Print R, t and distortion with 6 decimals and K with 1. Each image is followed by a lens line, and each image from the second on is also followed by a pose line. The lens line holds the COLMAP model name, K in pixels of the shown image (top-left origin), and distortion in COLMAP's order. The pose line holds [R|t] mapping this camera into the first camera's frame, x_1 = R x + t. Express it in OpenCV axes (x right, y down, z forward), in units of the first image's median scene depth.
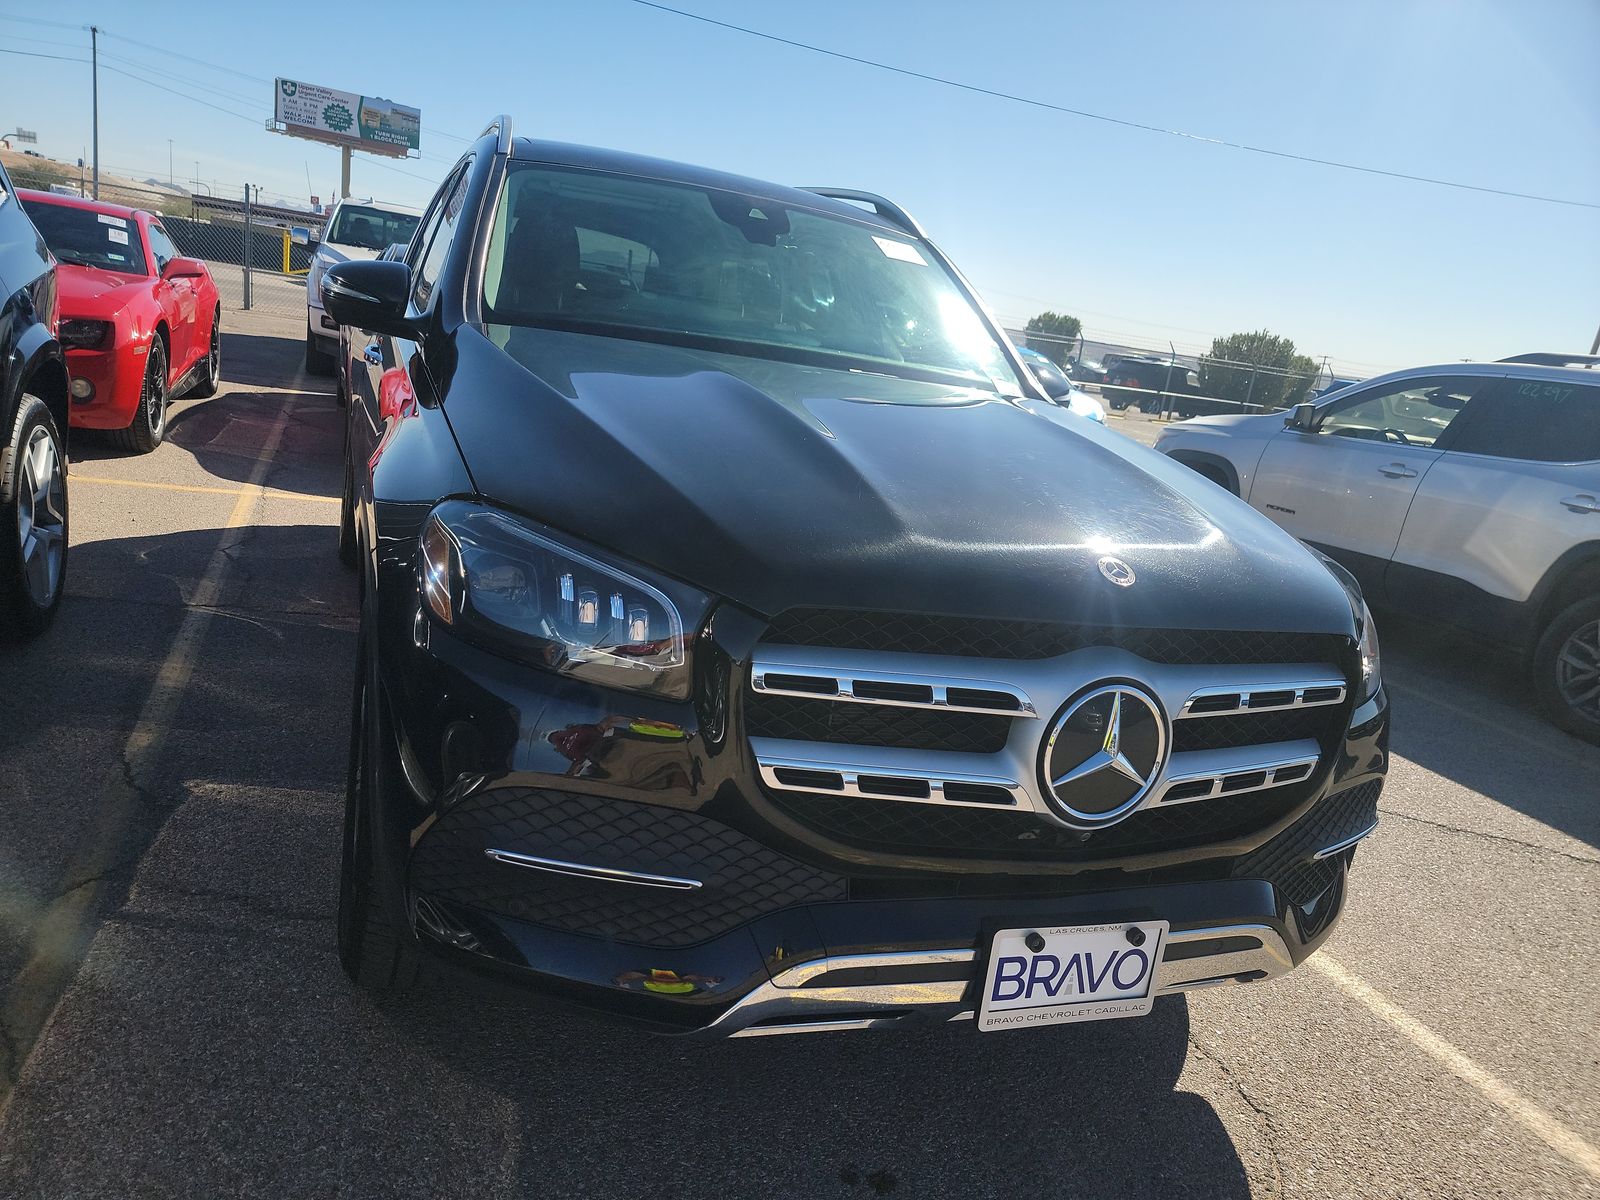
lens RADIAL K [[1121.4, 0, 804.9], [0, 1121.4, 641.5], [0, 0, 1]] dist [0.067643, -0.059824]
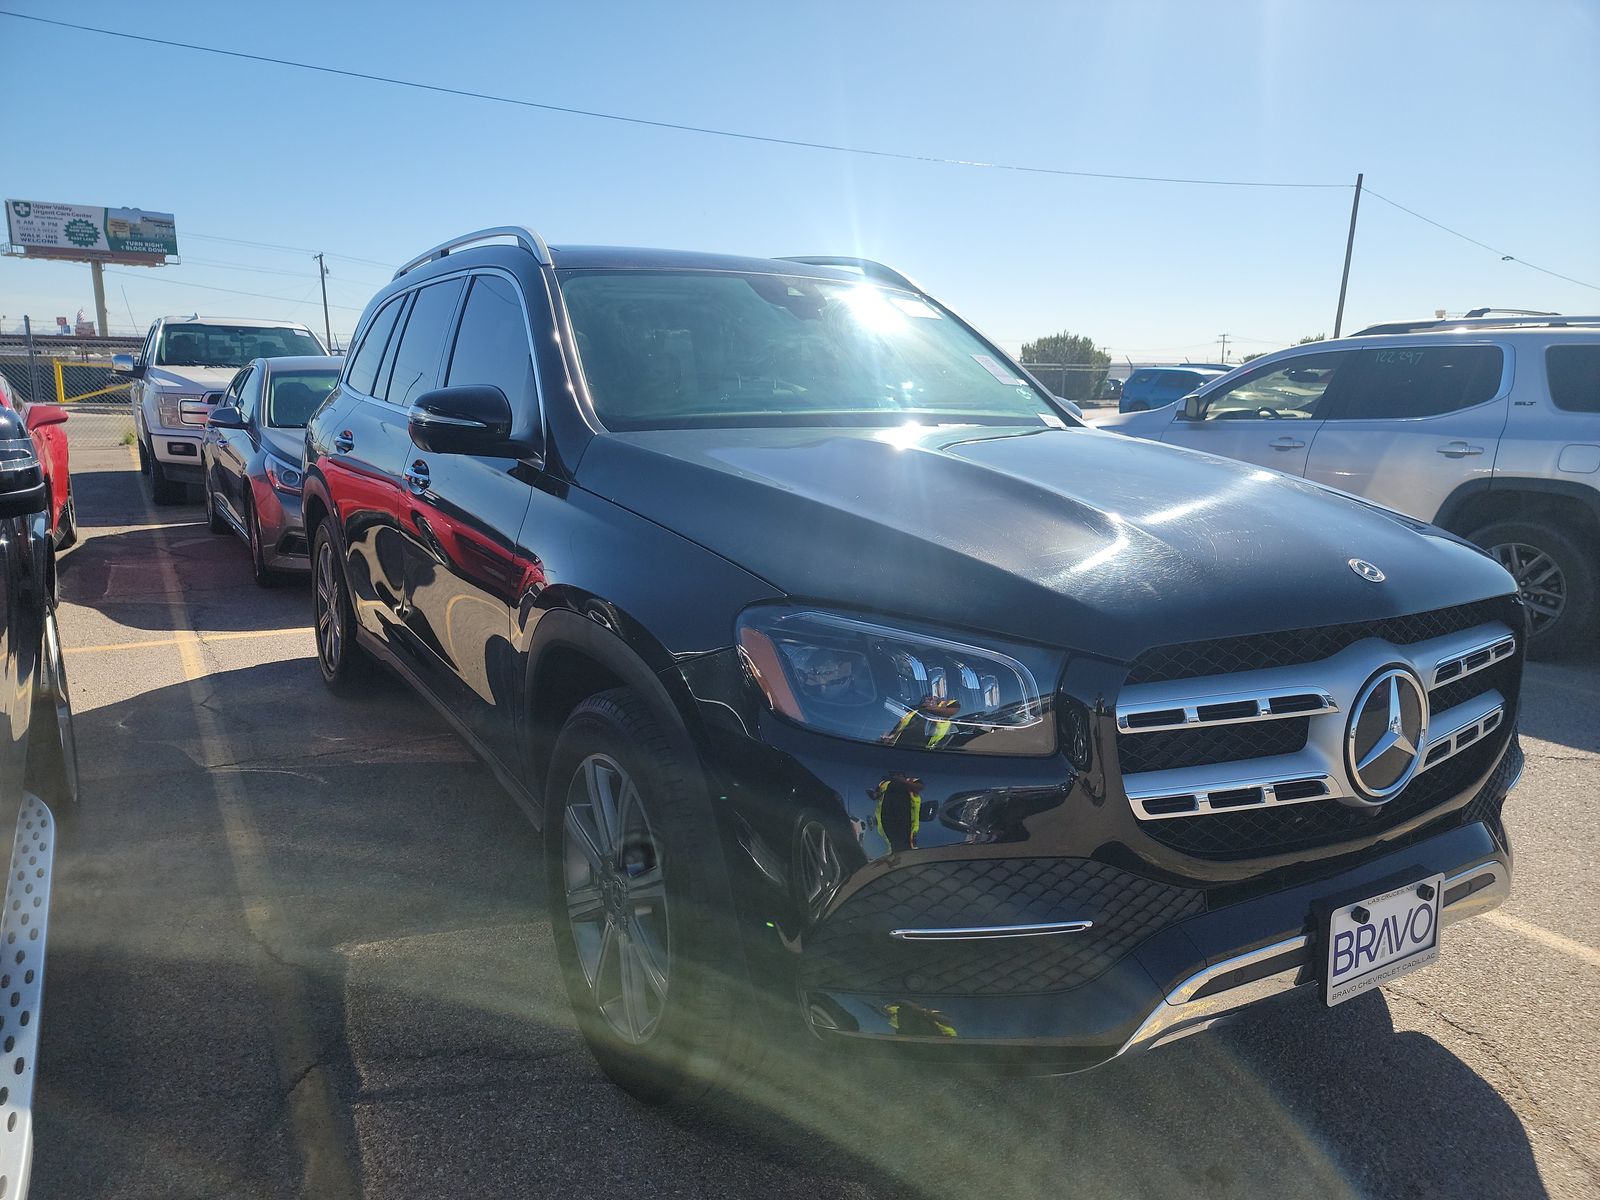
lens RADIAL K [[1121.4, 0, 839.9], [0, 1121.4, 624.2], [0, 0, 1]] dist [0.067643, -0.059824]
pose [[0.972834, -0.167516, 0.159791, -0.250559], [0.175164, 0.983919, -0.034942, -0.036582], [-0.151368, 0.061982, 0.986532, -0.016436]]
